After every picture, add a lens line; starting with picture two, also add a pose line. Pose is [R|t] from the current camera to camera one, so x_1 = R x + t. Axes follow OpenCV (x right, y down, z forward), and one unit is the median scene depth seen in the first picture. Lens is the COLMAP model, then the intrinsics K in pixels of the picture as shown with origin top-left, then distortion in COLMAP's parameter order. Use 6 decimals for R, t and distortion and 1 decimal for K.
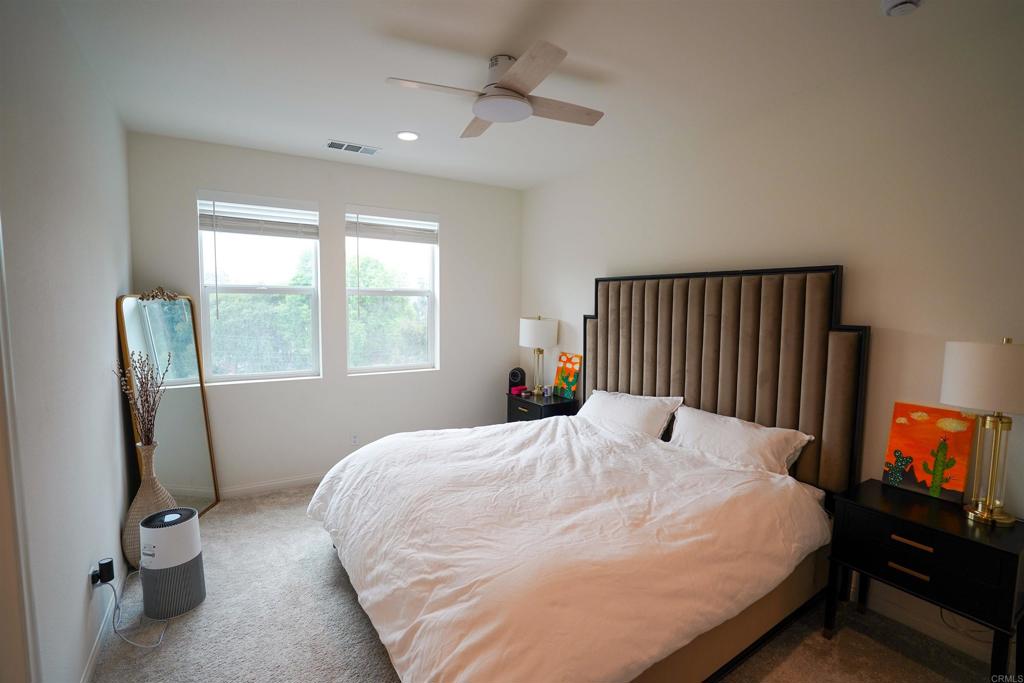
lens RADIAL K [[476.1, 0, 513.8], [0, 476.1, 348.3], [0, 0, 1]] dist [-0.068999, 0.027673]
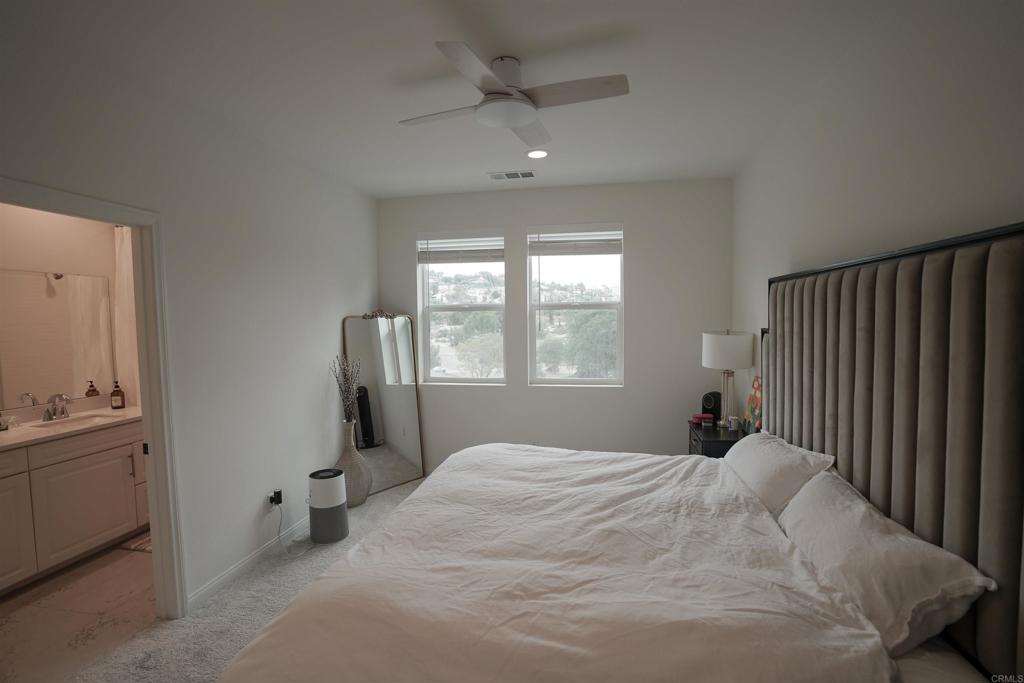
lens RADIAL K [[475.3, 0, 509.9], [0, 475.3, 346.2], [0, 0, 1]] dist [-0.069453, 0.027680]
pose [[0.724805, 0.021049, -0.688633, 0.511576], [-0.041399, 0.999058, -0.013036, -0.021495], [0.687709, 0.037957, 0.724993, 0.266723]]
